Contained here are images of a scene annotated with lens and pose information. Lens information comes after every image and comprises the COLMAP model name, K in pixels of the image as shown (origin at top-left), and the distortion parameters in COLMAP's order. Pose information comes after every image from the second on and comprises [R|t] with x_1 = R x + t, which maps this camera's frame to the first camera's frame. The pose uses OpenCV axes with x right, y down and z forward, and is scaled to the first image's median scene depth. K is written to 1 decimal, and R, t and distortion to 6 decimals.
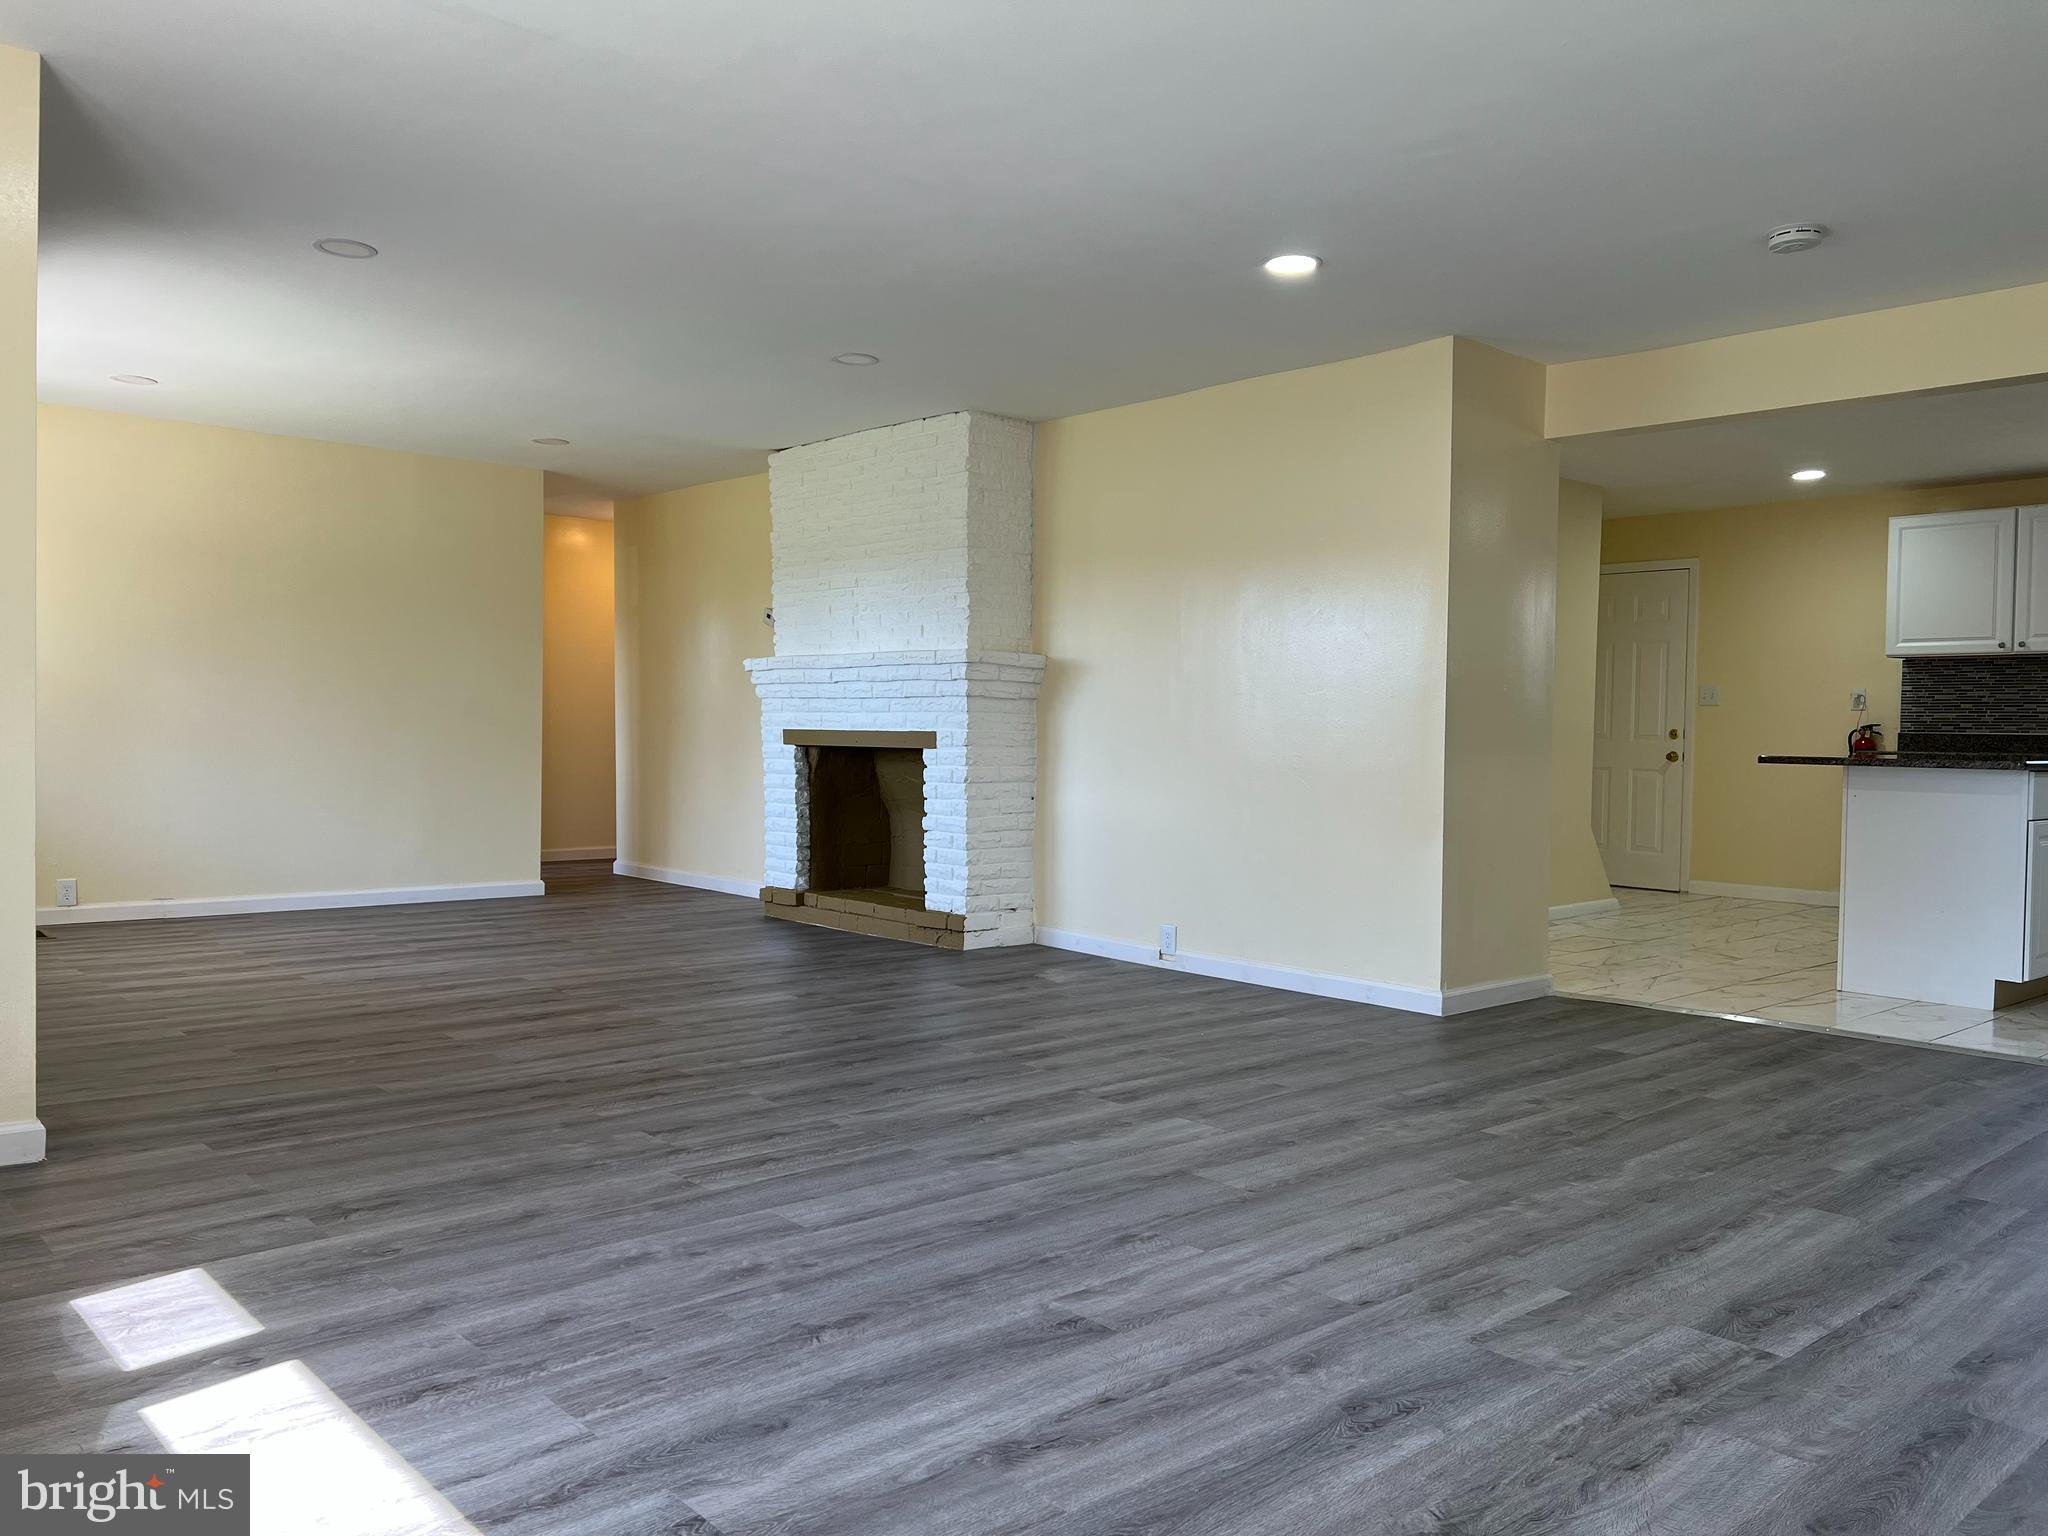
lens RADIAL K [[1531.5, 0, 1022.9], [0, 1531.5, 773.2], [0, 0, 1]] dist [0.002349, -0.000557]
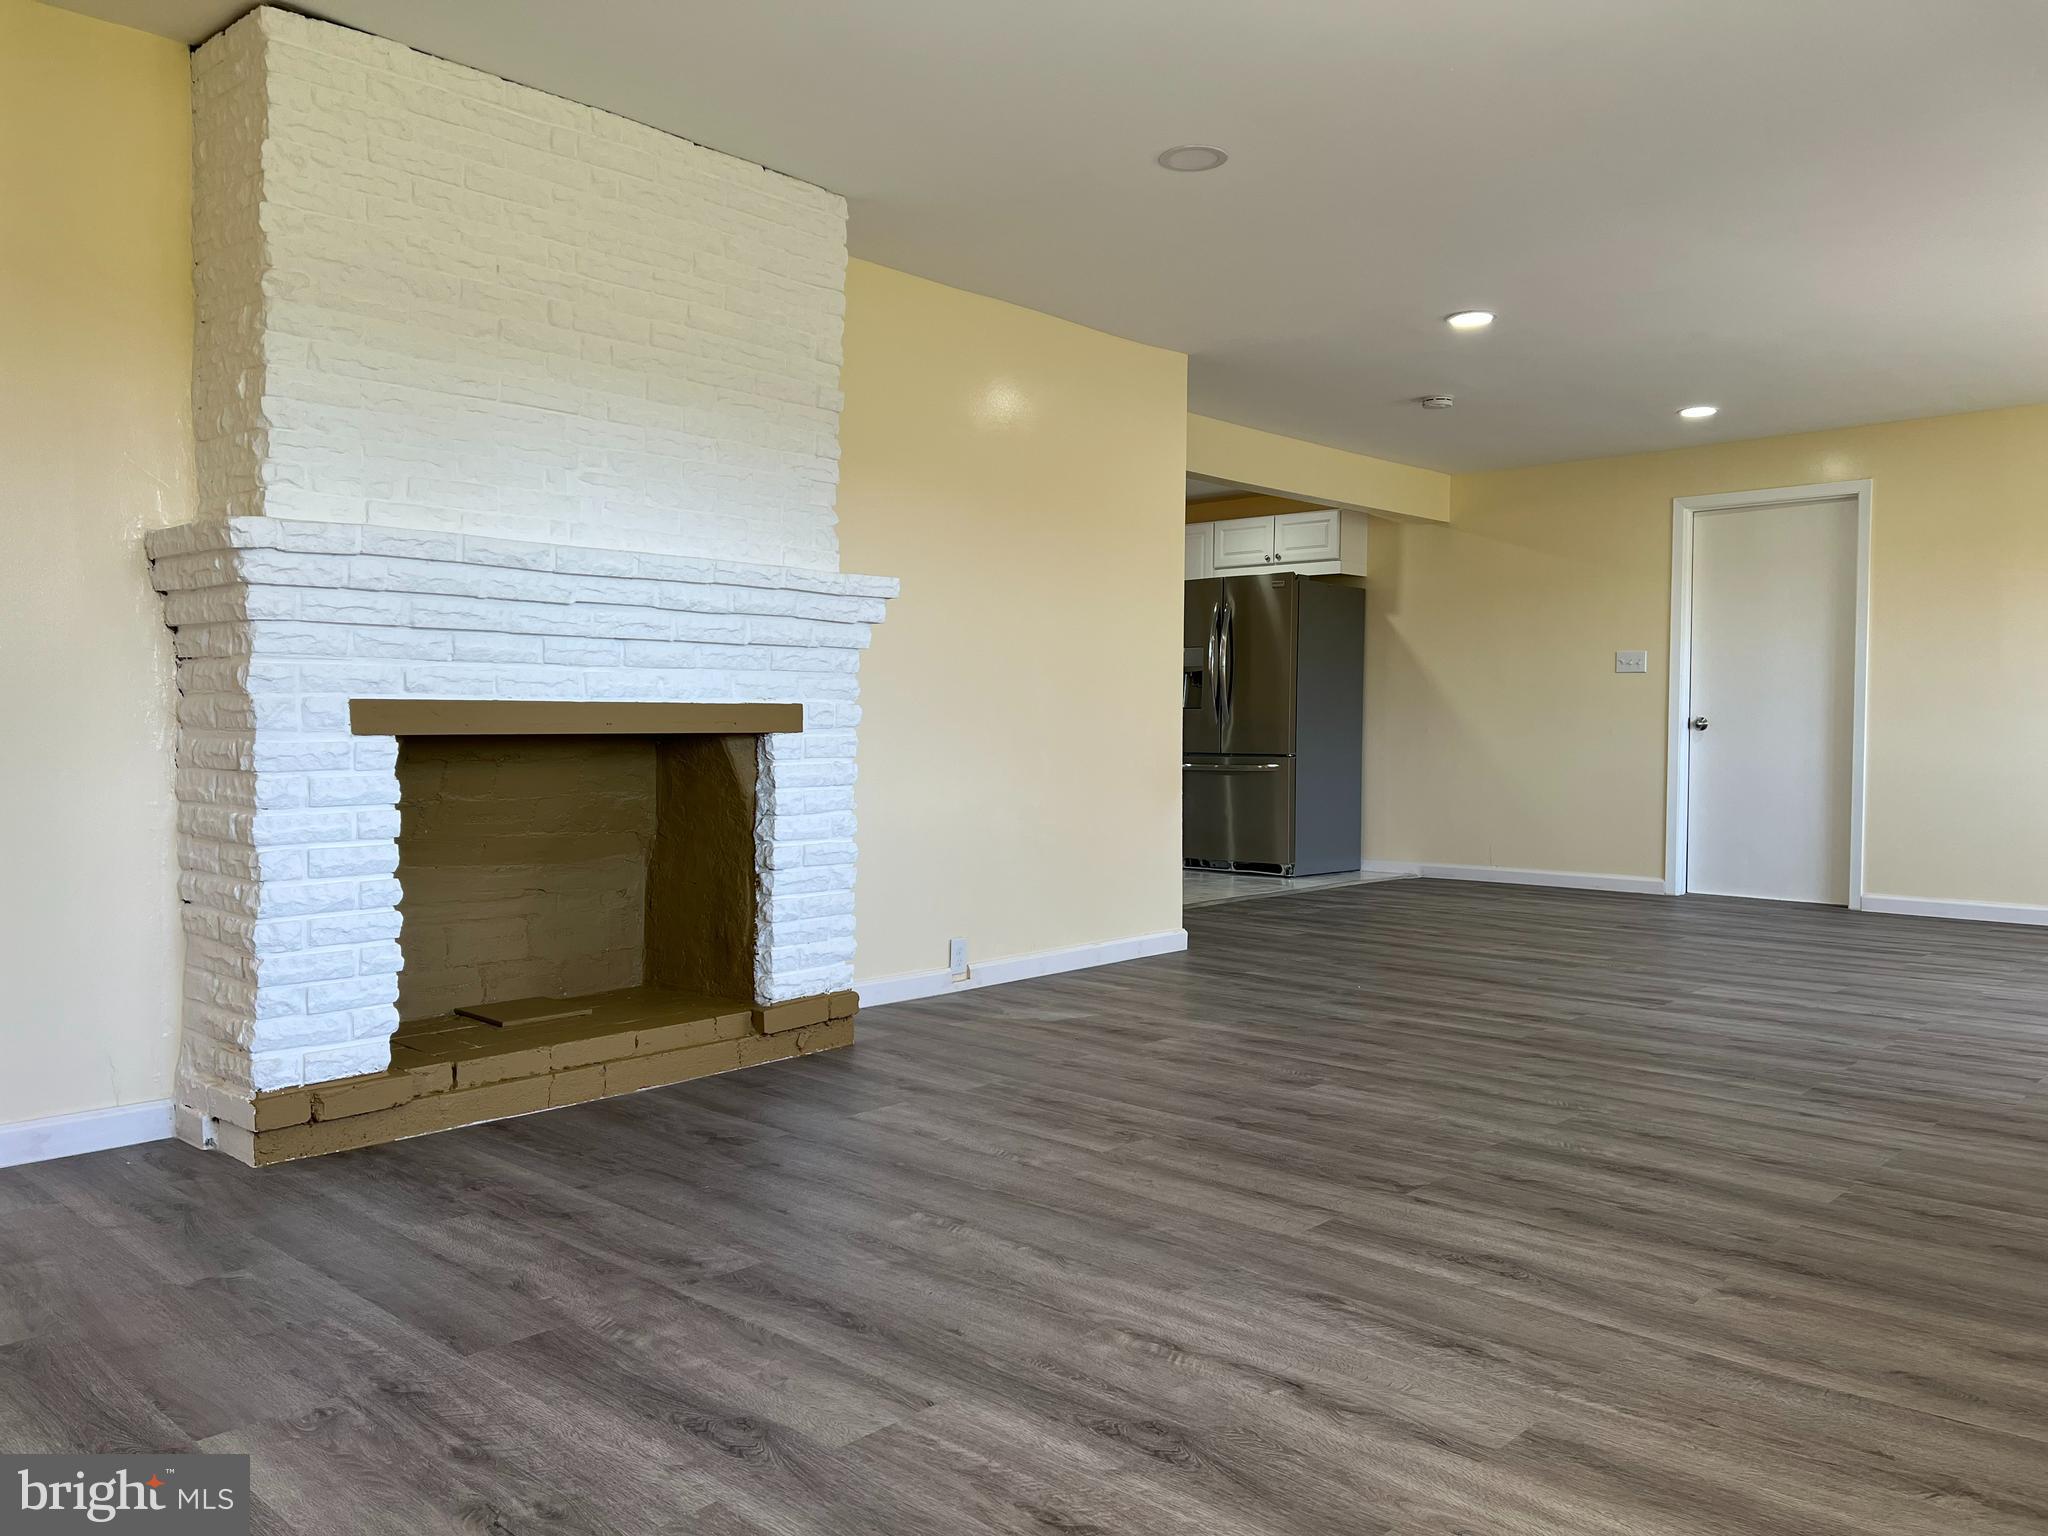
lens RADIAL K [[1531.5, 0, 1022.3], [0, 1531.5, 760.3], [0, 0, 1]] dist [0.002349, -0.000557]
pose [[-0.148349, -0.041248, 0.988074, -0.660125], [0.023134, 0.998712, 0.045166, -0.029834], [-0.988664, 0.029558, -0.147204, 0.980657]]
